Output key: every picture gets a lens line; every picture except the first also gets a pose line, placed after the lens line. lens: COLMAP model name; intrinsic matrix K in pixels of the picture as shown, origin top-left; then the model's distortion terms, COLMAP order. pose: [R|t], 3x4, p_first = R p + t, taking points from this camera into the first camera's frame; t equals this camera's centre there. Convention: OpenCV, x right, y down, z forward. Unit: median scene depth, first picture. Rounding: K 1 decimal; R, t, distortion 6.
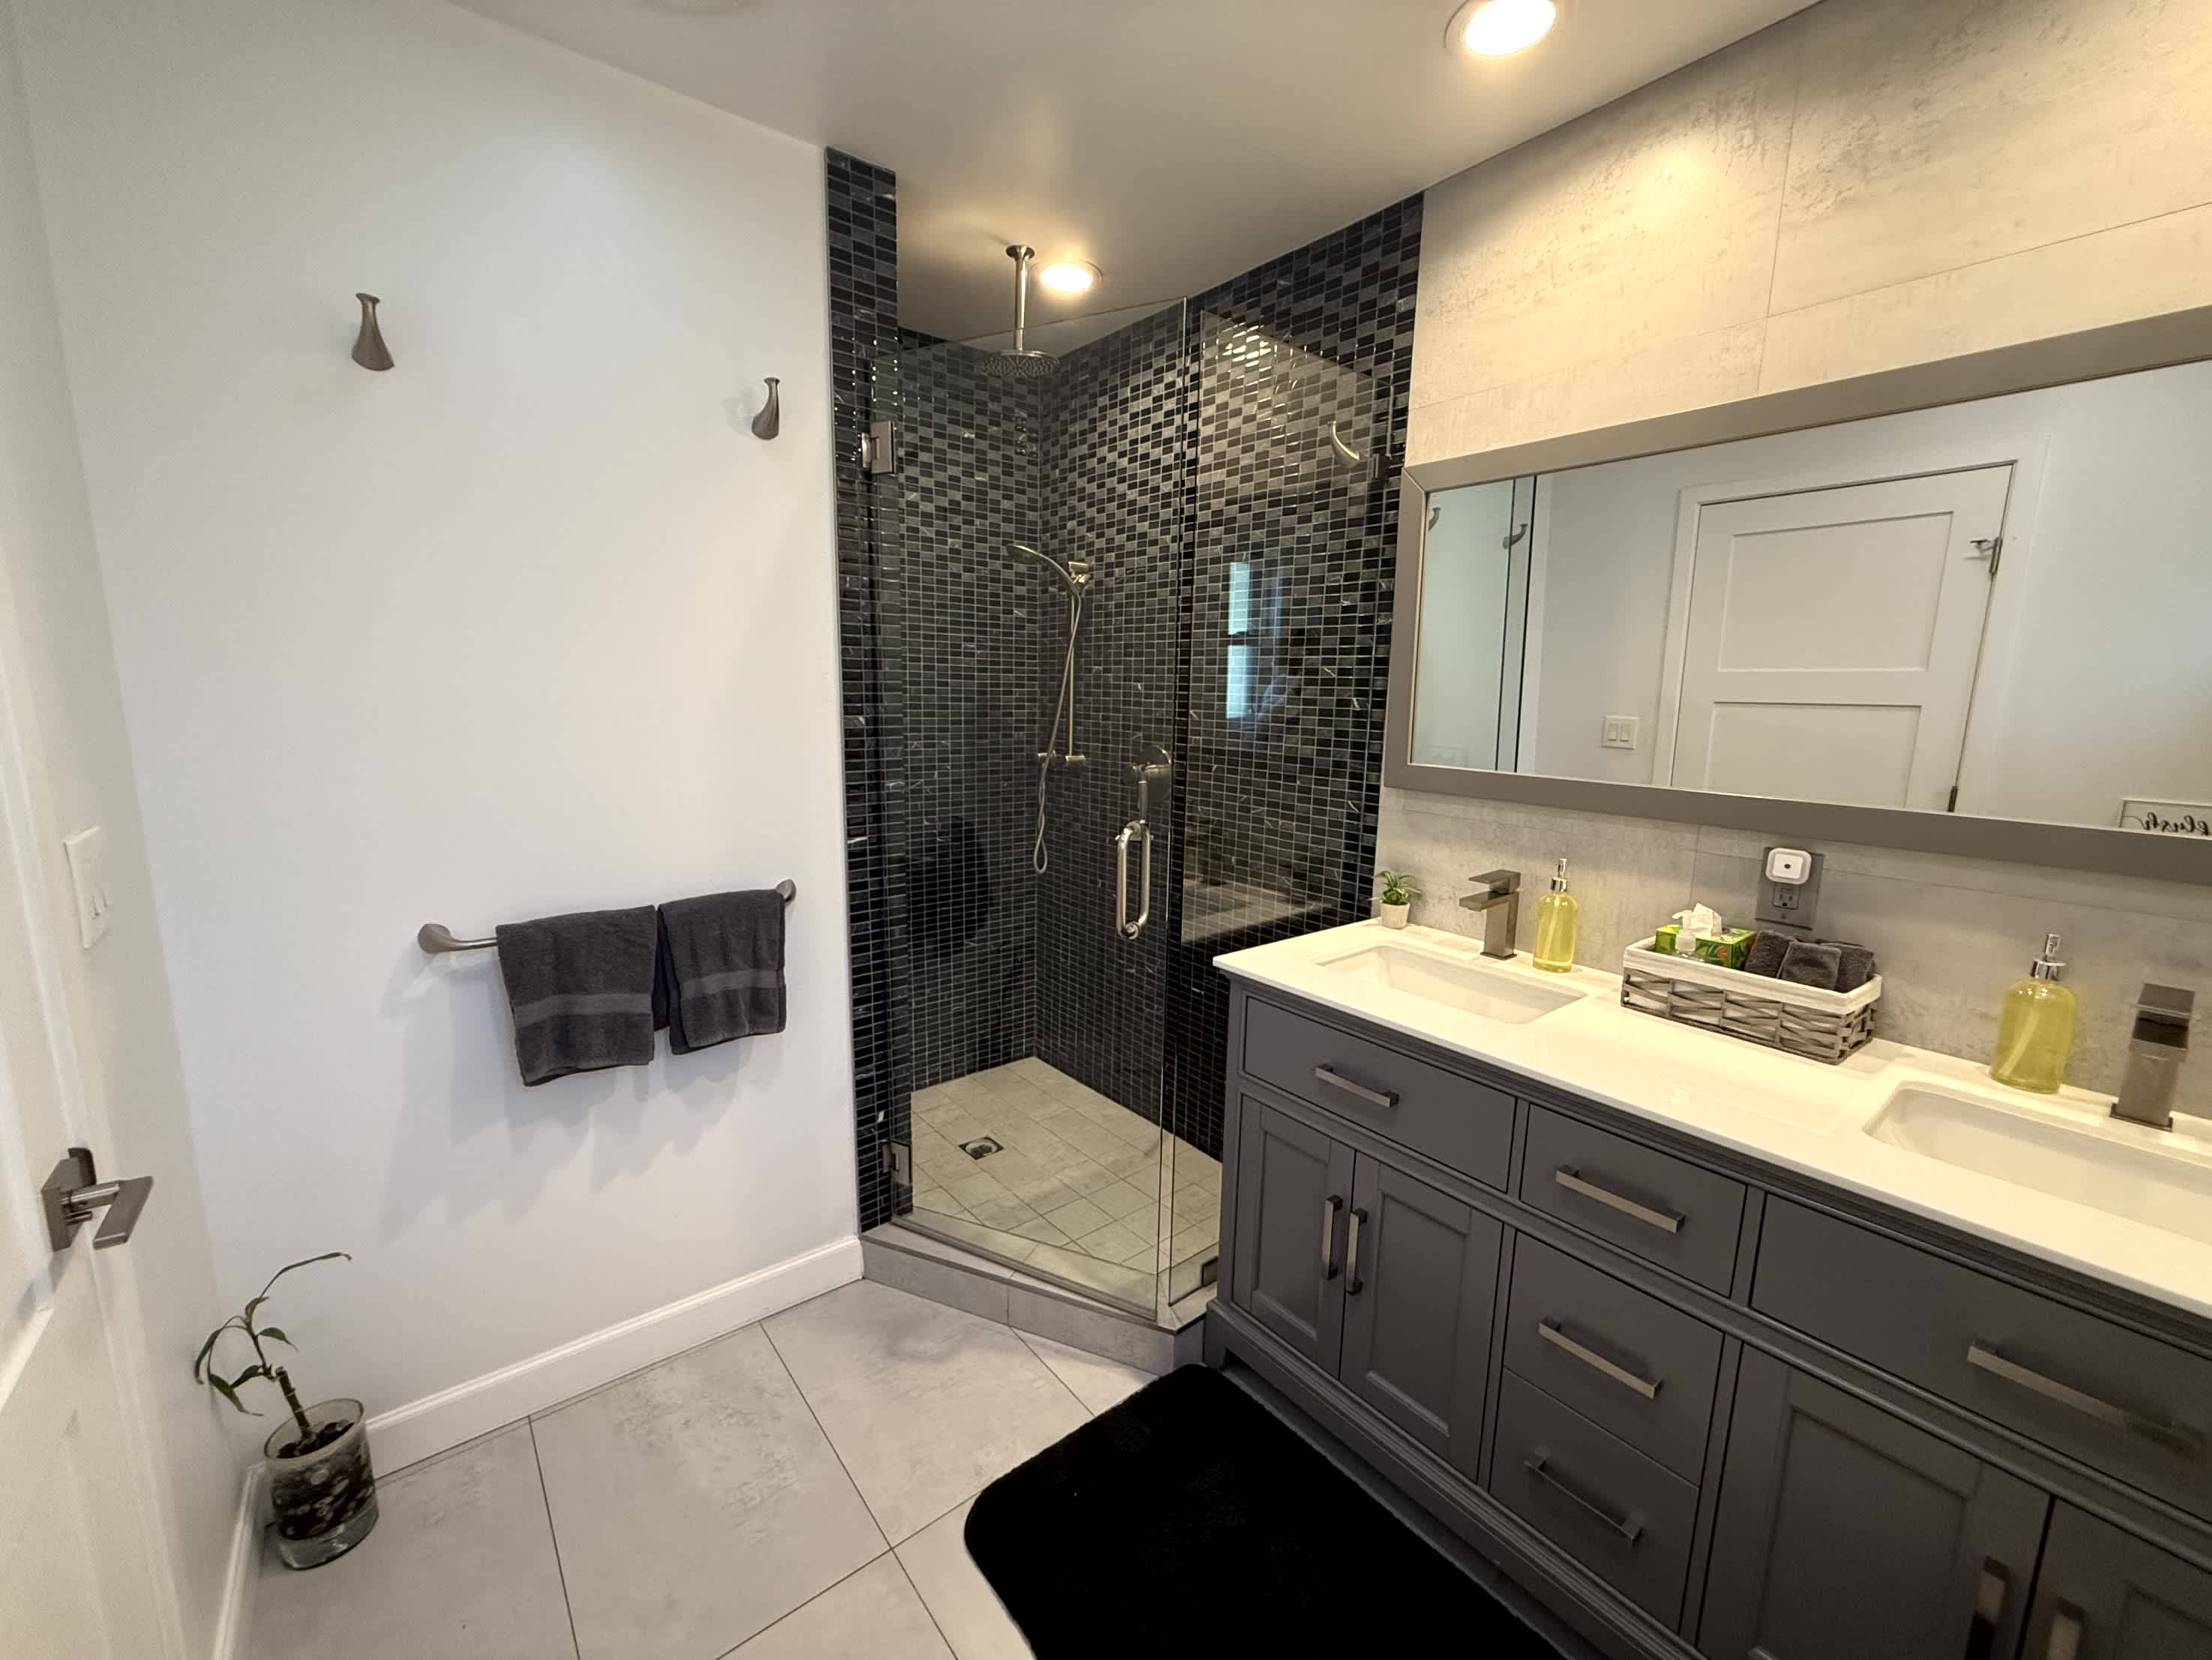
lens RADIAL K [[879.9, 0, 1098.7], [0, 879.9, 829.2], [0, 0, 1]] dist [-0.000145, -0.000018]
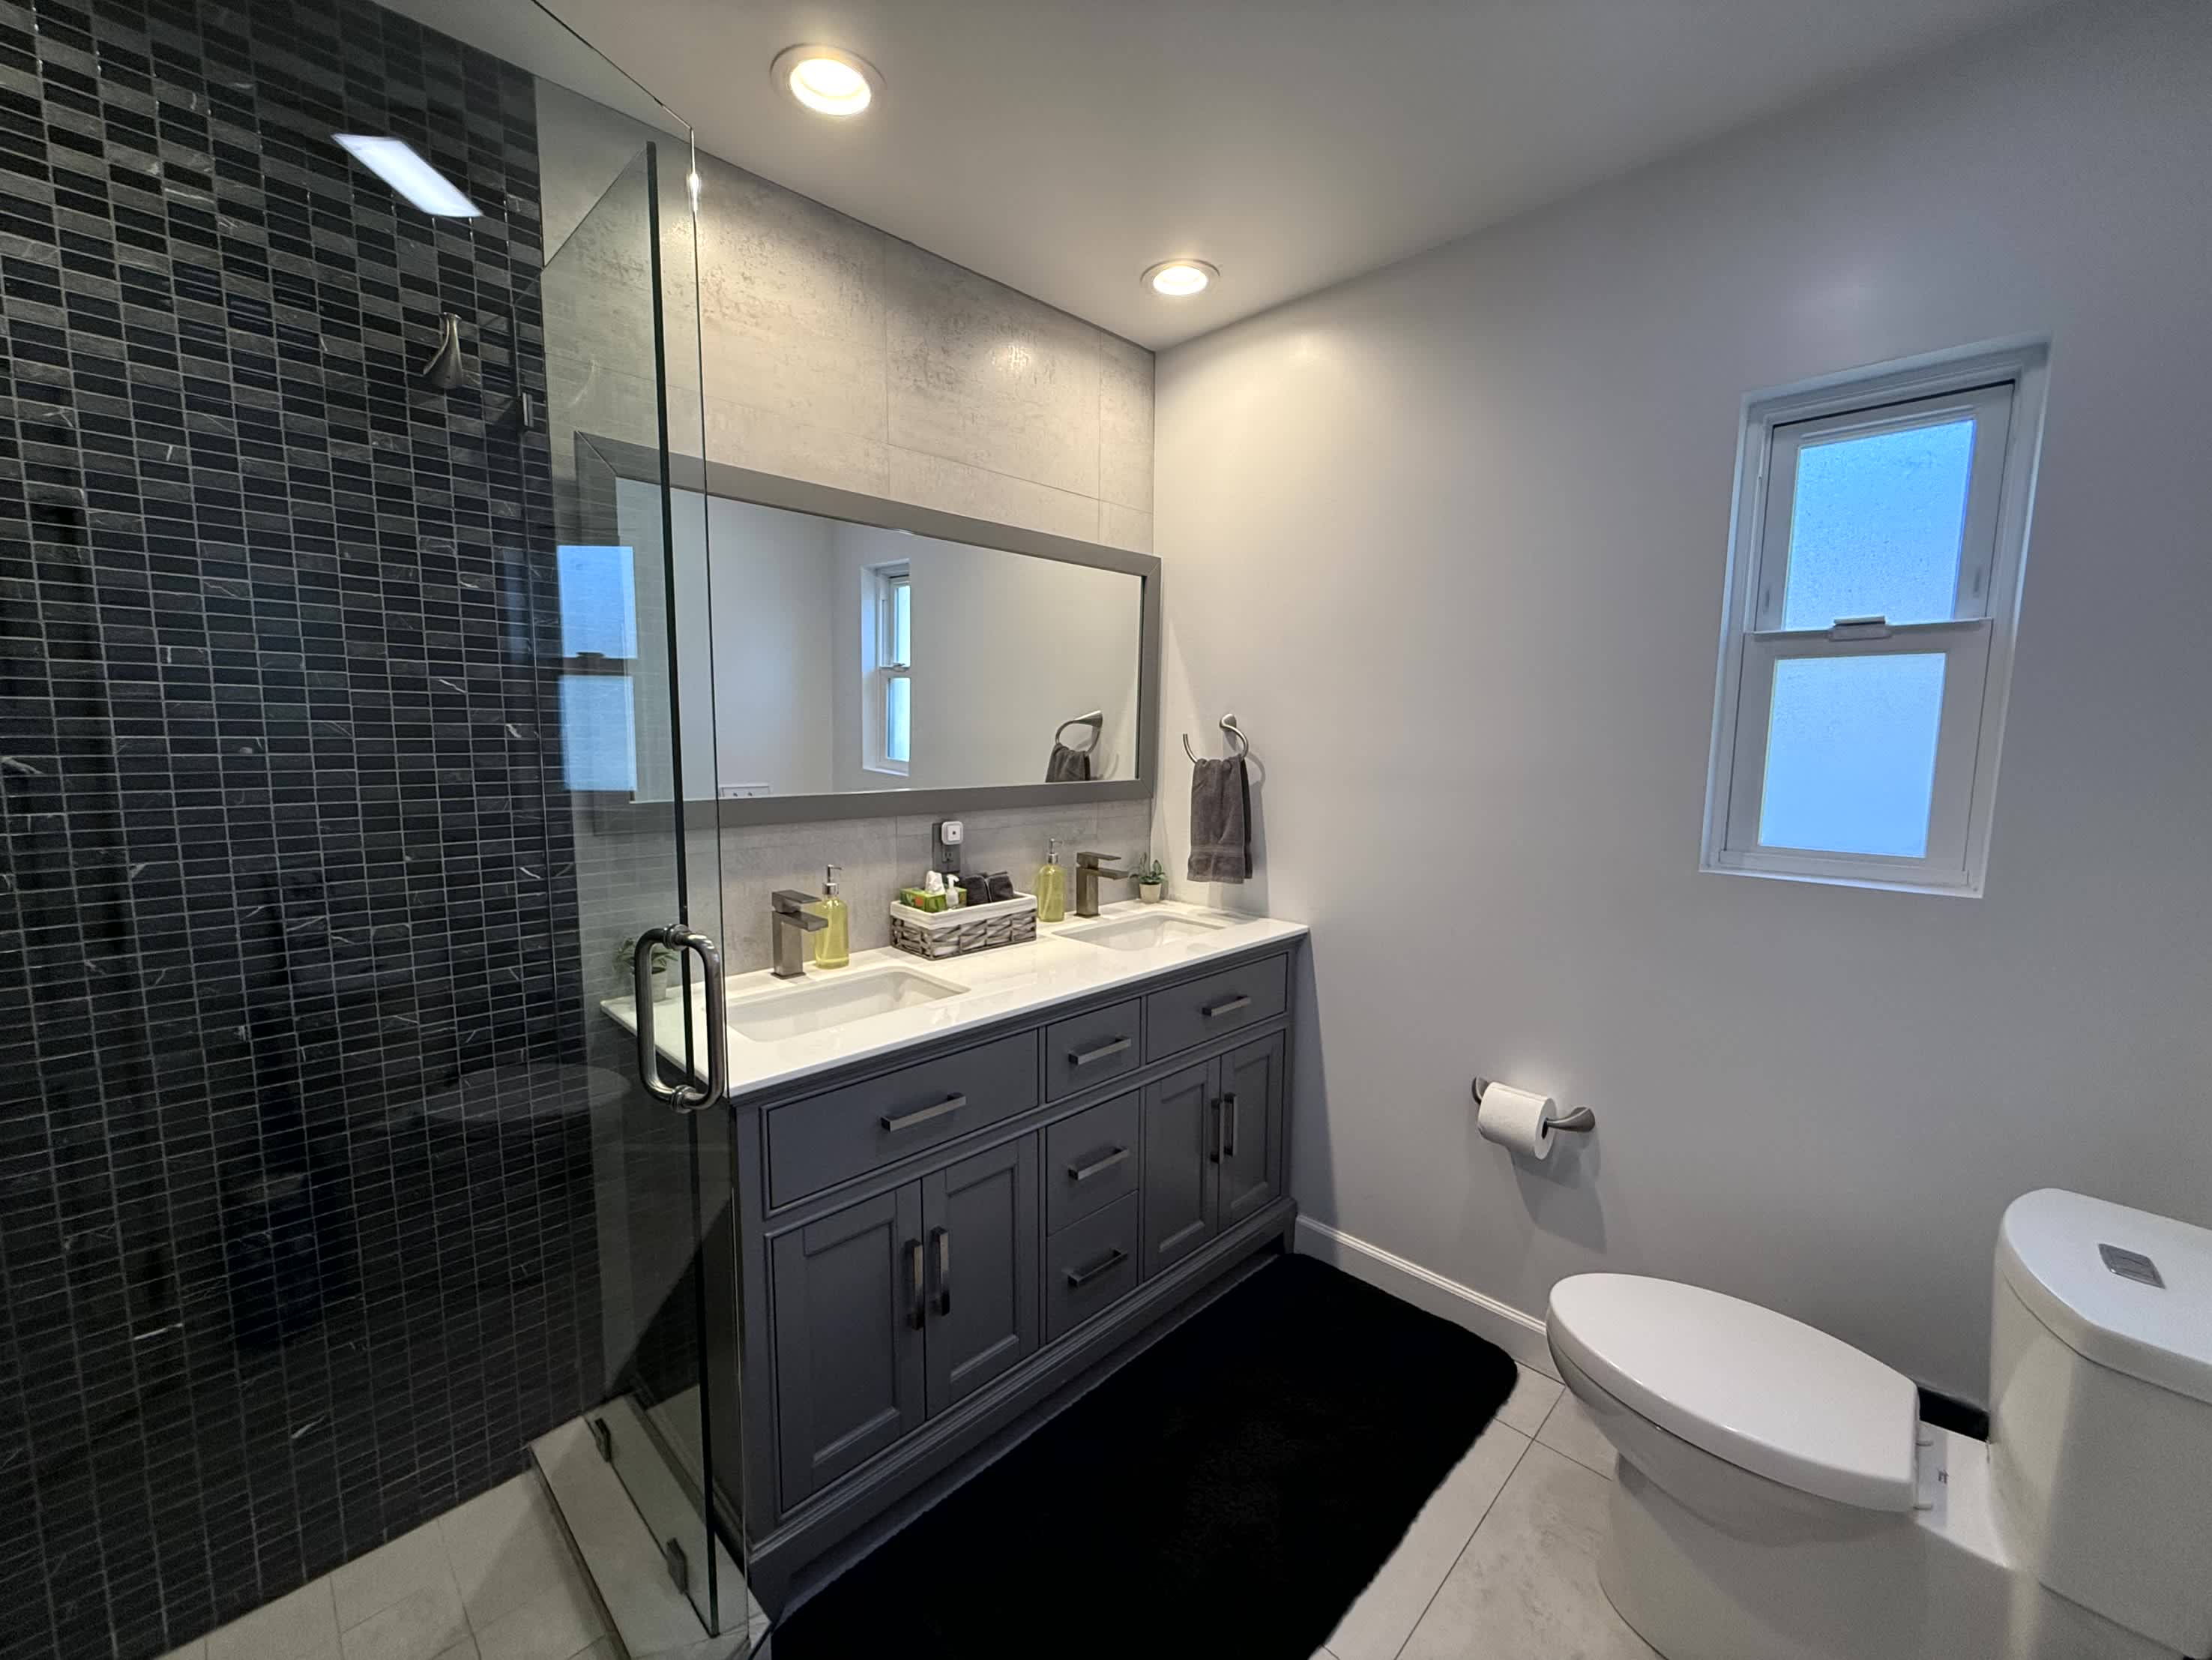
lens RADIAL K [[879.9, 0, 1098.7], [0, 879.9, 829.2], [0, 0, 1]] dist [-0.000145, -0.000018]
pose [[-0.112686, -0.129749, 0.985123, -0.553475], [0.151196, 0.977653, 0.146060, -0.112672], [-0.982060, 0.165405, -0.090550, 0.705791]]
